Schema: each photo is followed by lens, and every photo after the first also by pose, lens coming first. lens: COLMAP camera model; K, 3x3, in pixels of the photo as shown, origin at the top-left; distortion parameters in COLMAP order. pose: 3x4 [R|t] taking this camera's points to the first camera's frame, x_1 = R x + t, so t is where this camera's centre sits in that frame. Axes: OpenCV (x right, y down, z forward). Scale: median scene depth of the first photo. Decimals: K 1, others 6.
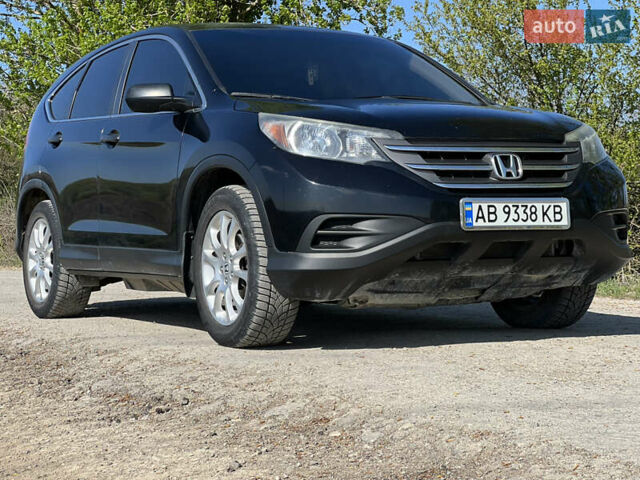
lens RADIAL K [[1613.3, 0, 320.0], [0, 1613.3, 240.0], [0, 0, 1]] dist [-0.307130, 0.822274]
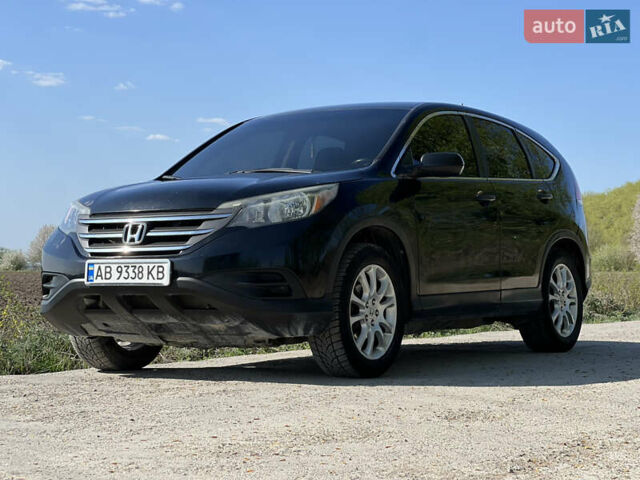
lens RADIAL K [[1613.3, 0, 320.0], [0, 1613.3, 240.0], [0, 0, 1]] dist [-0.307130, 0.822274]
pose [[0.507495, -0.007213, -0.861625, 1.243164], [-0.006782, 0.999901, -0.012365, -0.027128], [0.861628, 0.012118, 0.507395, 0.508730]]
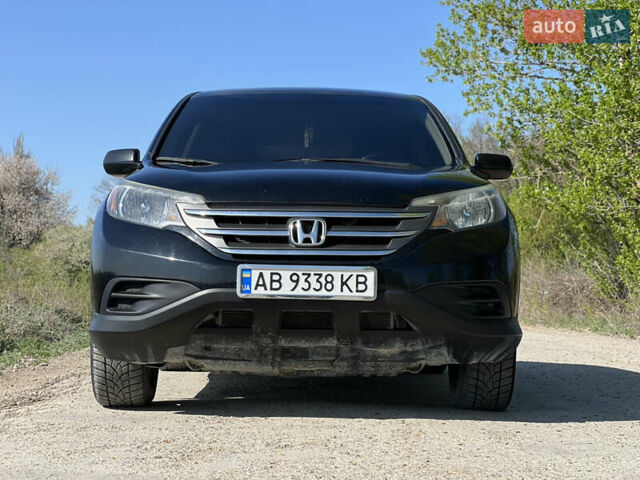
lens RADIAL K [[1613.3, 0, 320.0], [0, 1613.3, 240.0], [0, 0, 1]] dist [-0.307130, 0.822274]
pose [[0.890156, 0.016684, -0.455350, 0.559439], [-0.034212, 0.998956, -0.030278, -0.012831], [0.454369, 0.042530, 0.889797, 0.160121]]
